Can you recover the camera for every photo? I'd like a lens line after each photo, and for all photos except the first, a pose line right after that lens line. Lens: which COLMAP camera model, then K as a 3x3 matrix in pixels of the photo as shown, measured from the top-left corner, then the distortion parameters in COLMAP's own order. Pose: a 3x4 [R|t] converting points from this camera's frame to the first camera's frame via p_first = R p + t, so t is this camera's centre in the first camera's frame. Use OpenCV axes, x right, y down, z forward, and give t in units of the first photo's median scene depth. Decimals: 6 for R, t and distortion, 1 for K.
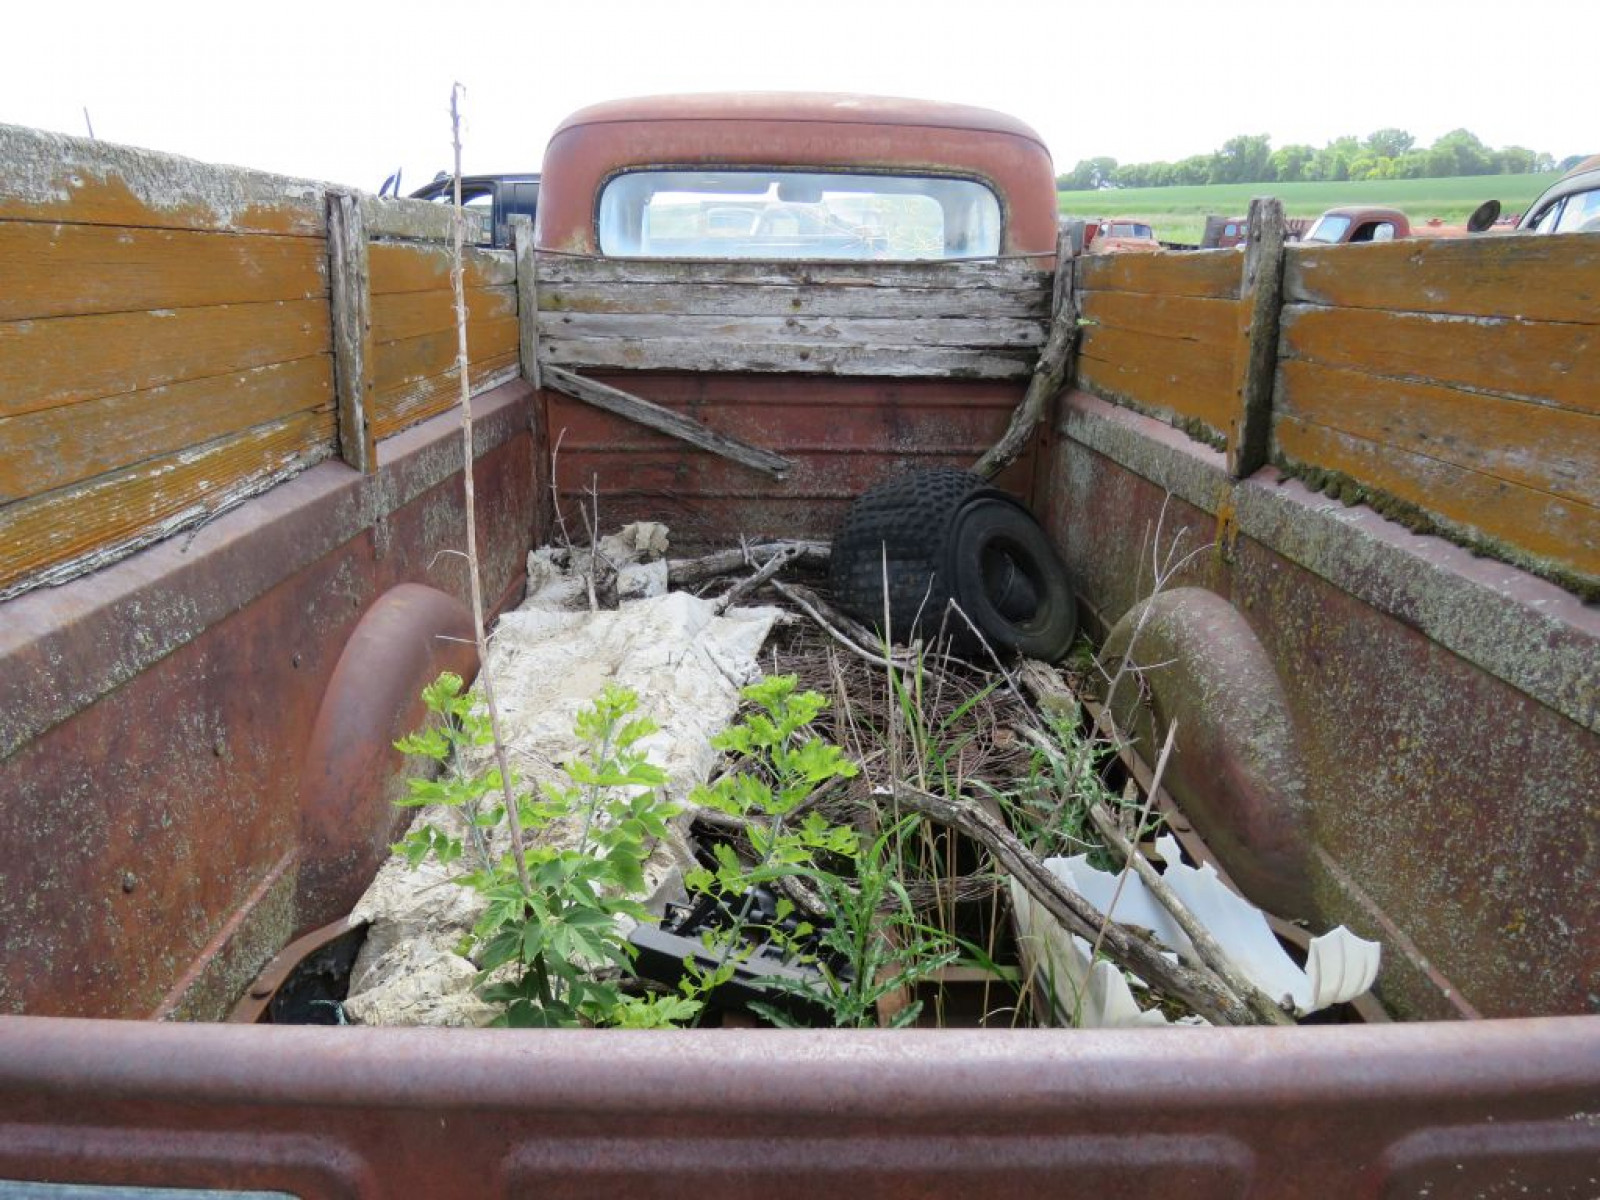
lens RADIAL K [[1027.5, 0, 790.8], [0, 1027.5, 597.4], [0, 0, 1]] dist [-0.021347, 0.021577]
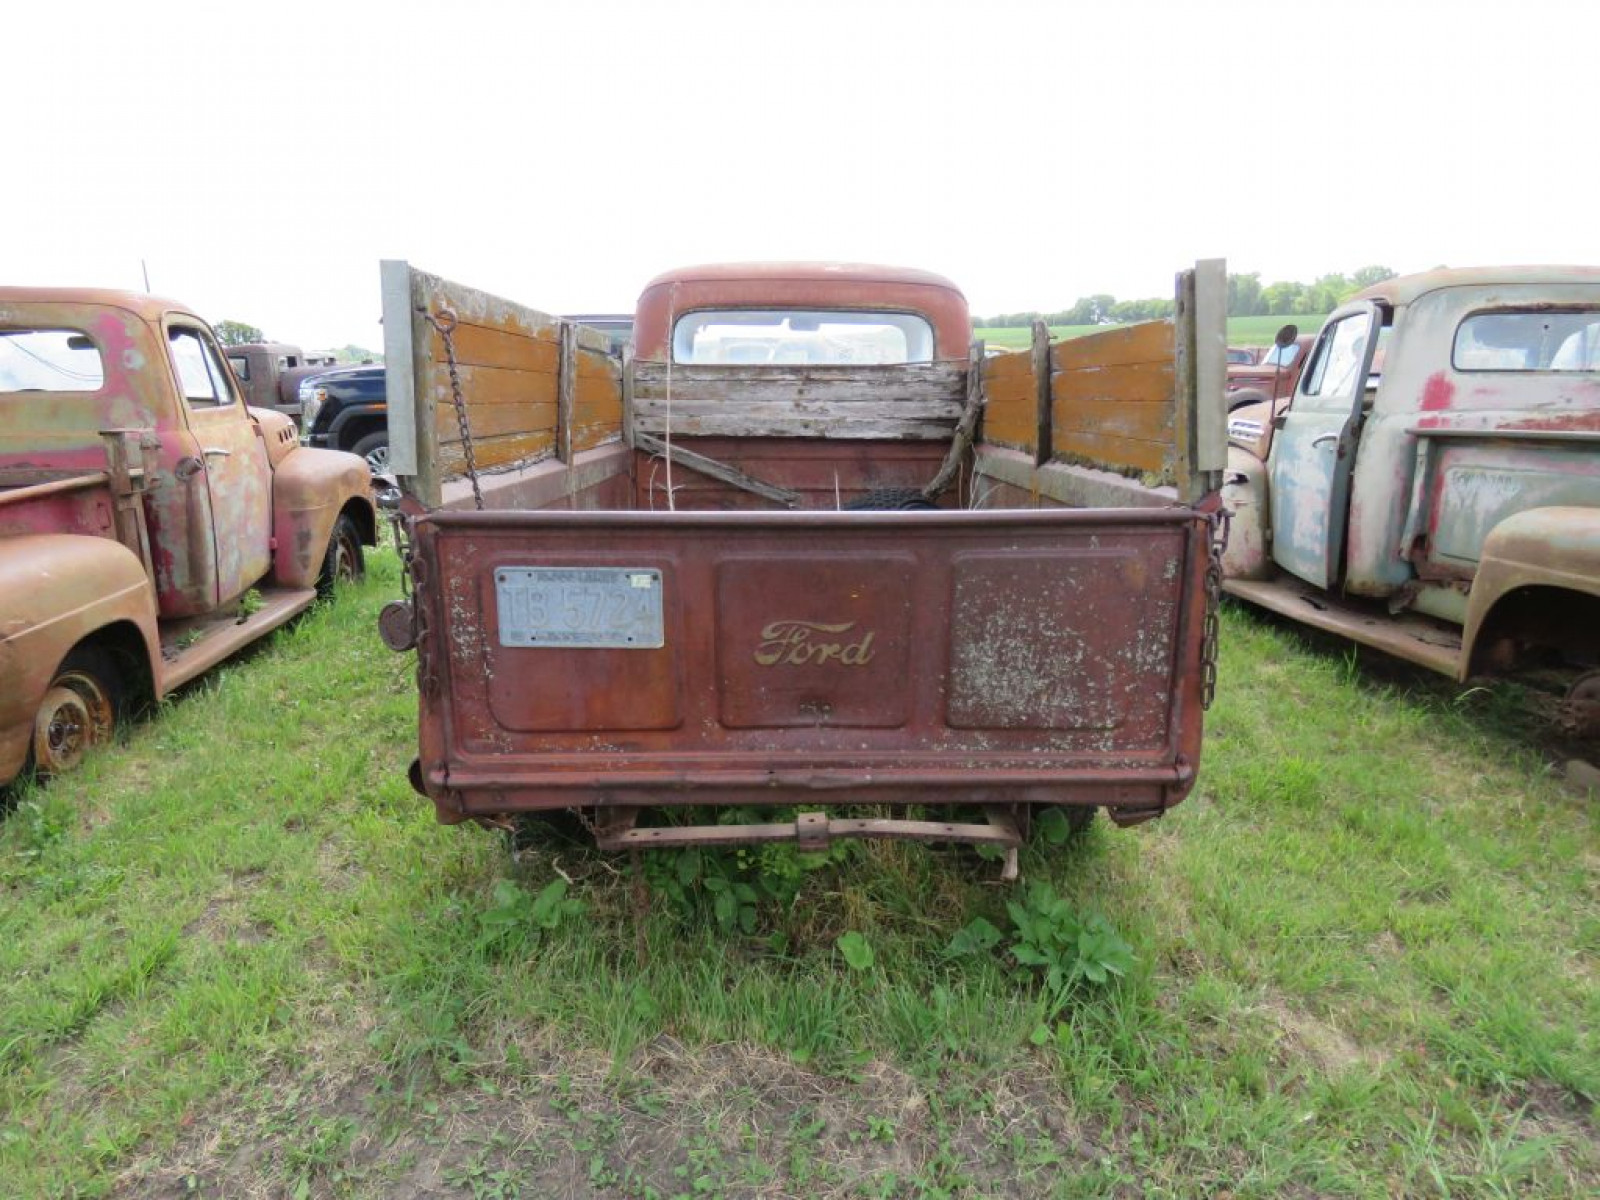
lens RADIAL K [[1048.7, 0, 783.7], [0, 1048.7, 596.6], [0, 0, 1]] dist [-0.018521, 0.001957]
pose [[0.999766, -0.006645, -0.020565, 0.010194], [0.003958, 0.991761, -0.128043, 0.220404], [0.021247, 0.127932, 0.991555, -0.525755]]
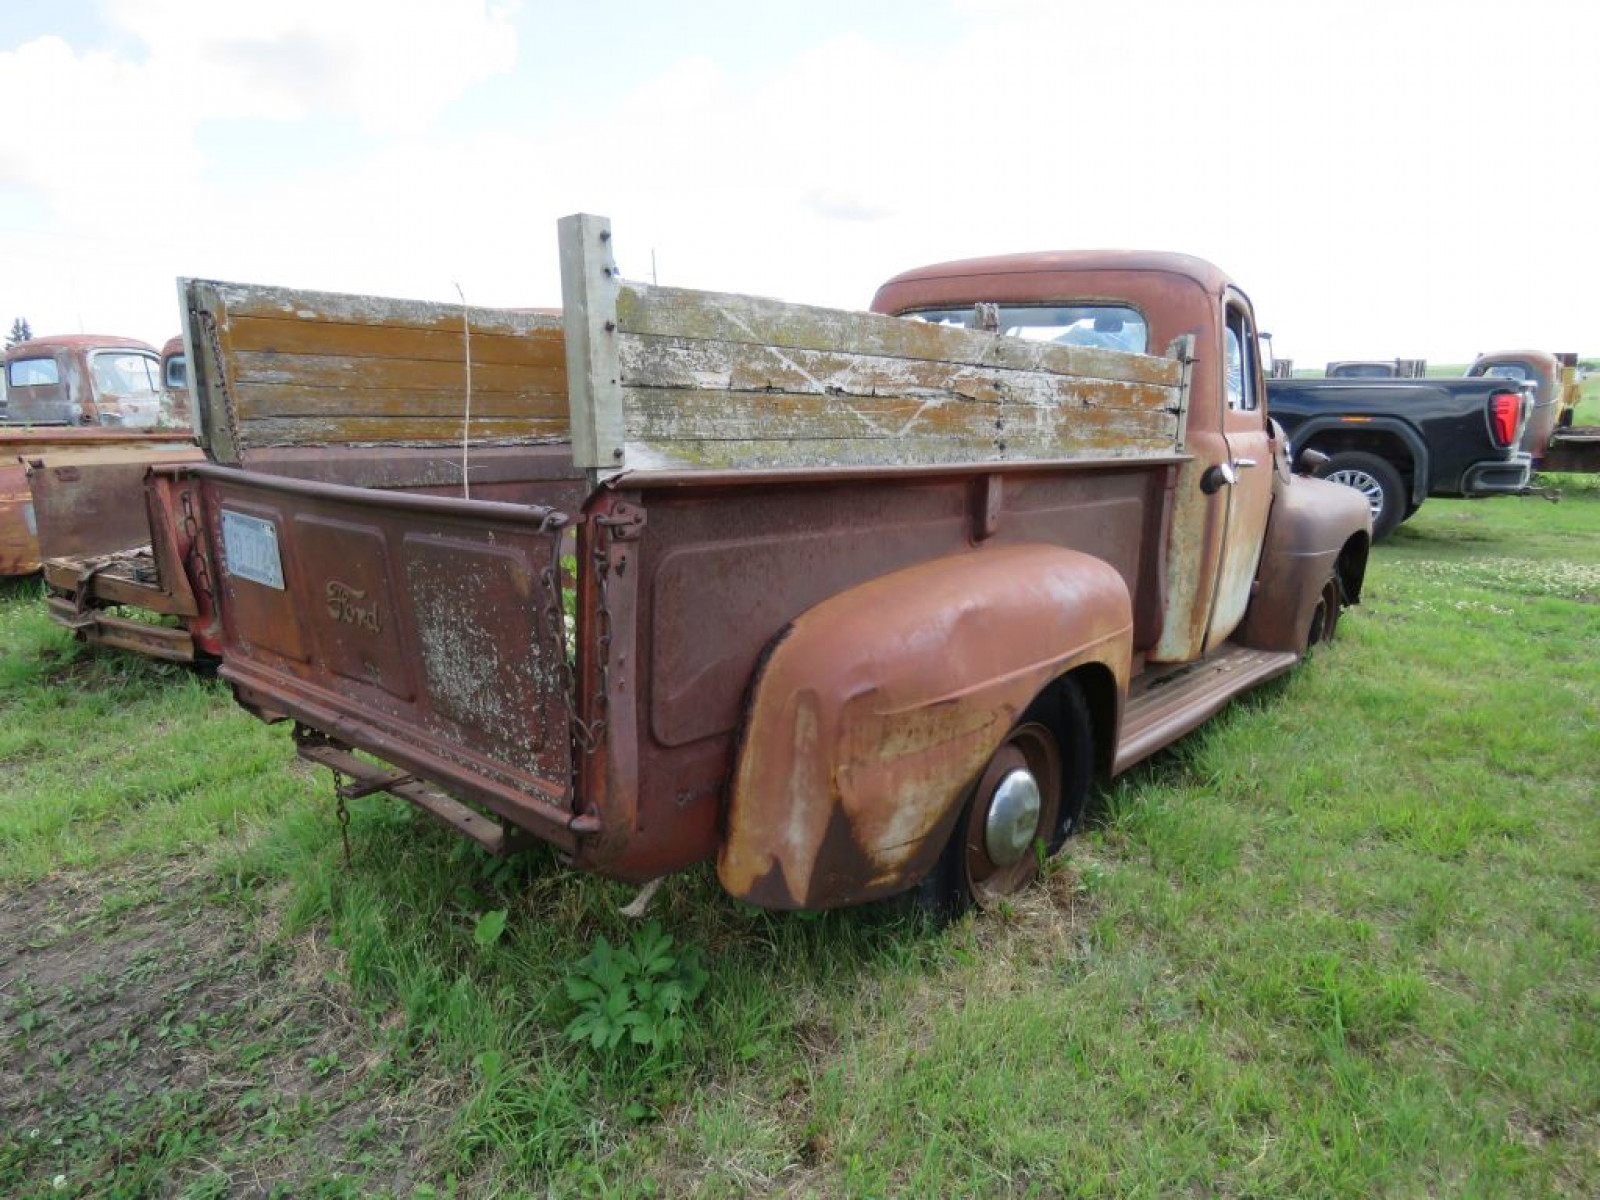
lens RADIAL K [[1026.7, 0, 800.0], [0, 1026.7, 600.0], [0, 0, 1]] dist [-0.008956, -0.001359]
pose [[0.753475, 0.133394, -0.643802, 0.777068], [-0.222790, 0.973072, -0.059125, 0.124527], [0.618579, 0.187982, 0.762904, -0.176568]]
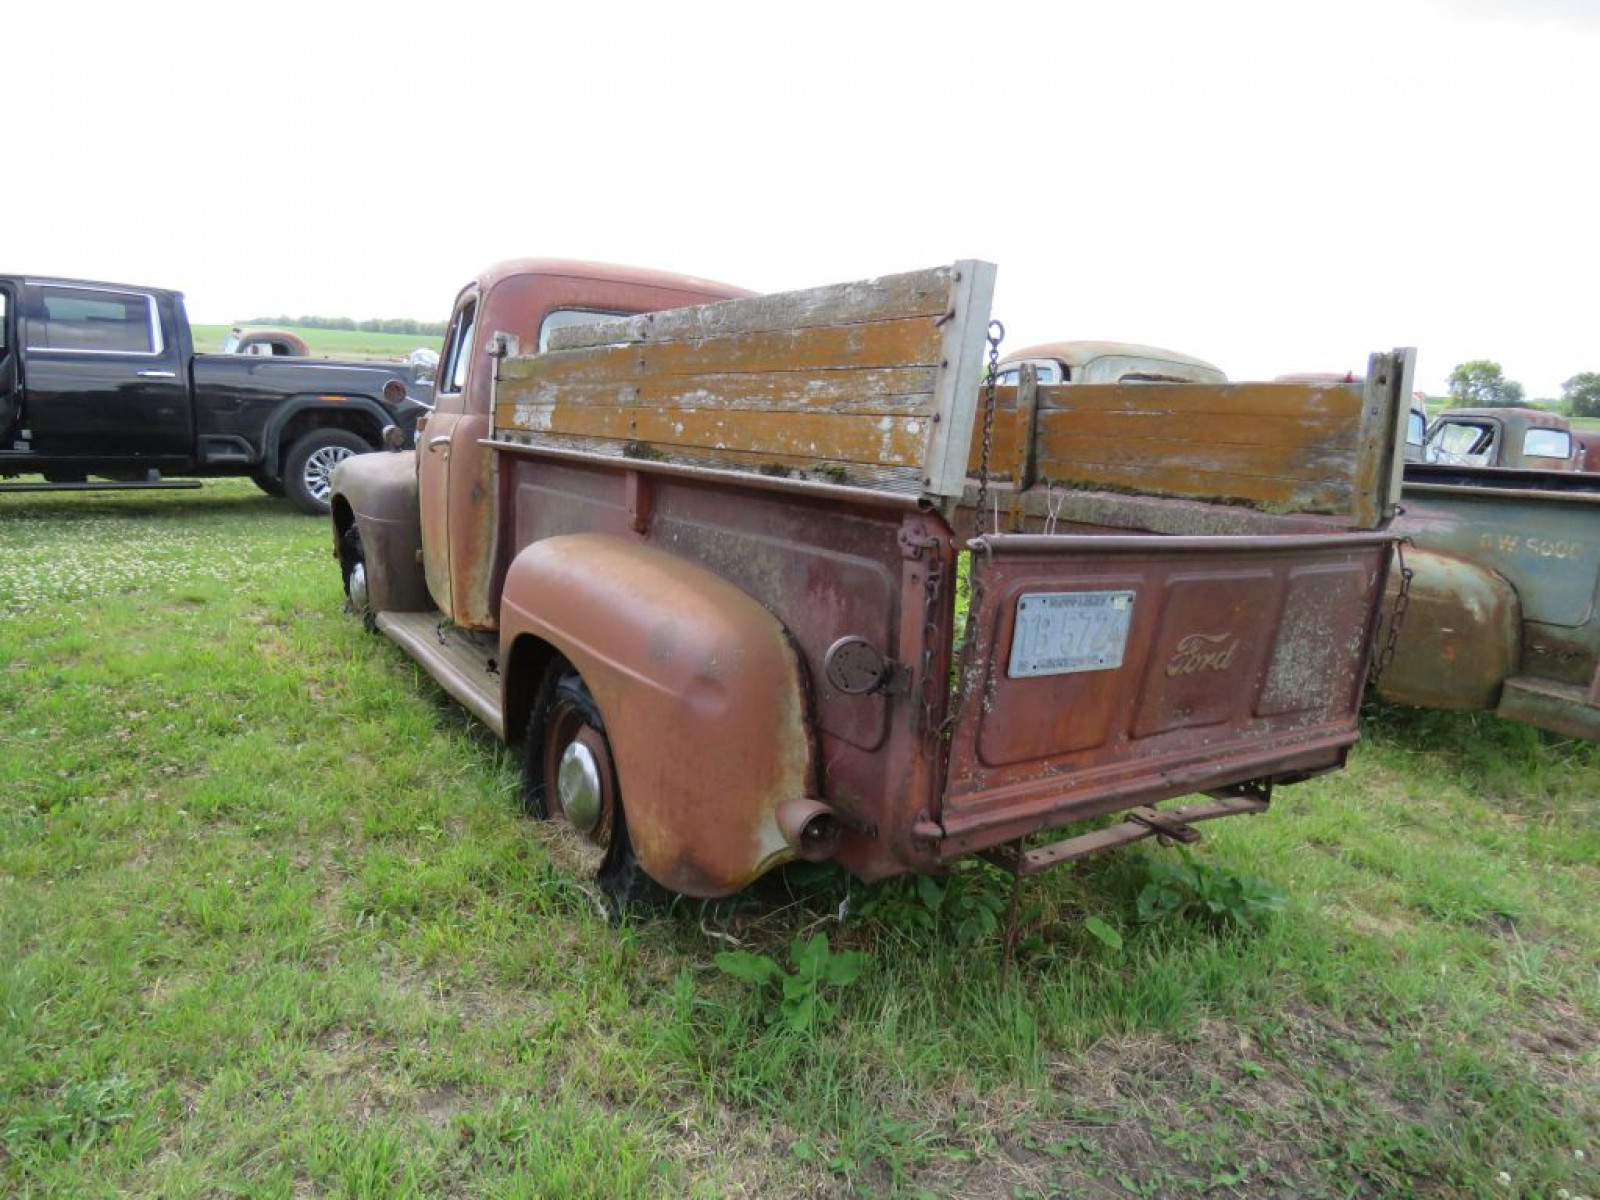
lens RADIAL K [[1048.7, 0, 783.7], [0, 1048.7, 596.6], [0, 0, 1]] dist [-0.018521, 0.001957]
pose [[0.843358, -0.042498, 0.535670, -0.699347], [0.114877, 0.988080, -0.102472, 0.161126], [-0.524930, 0.147956, 0.838187, -0.312481]]
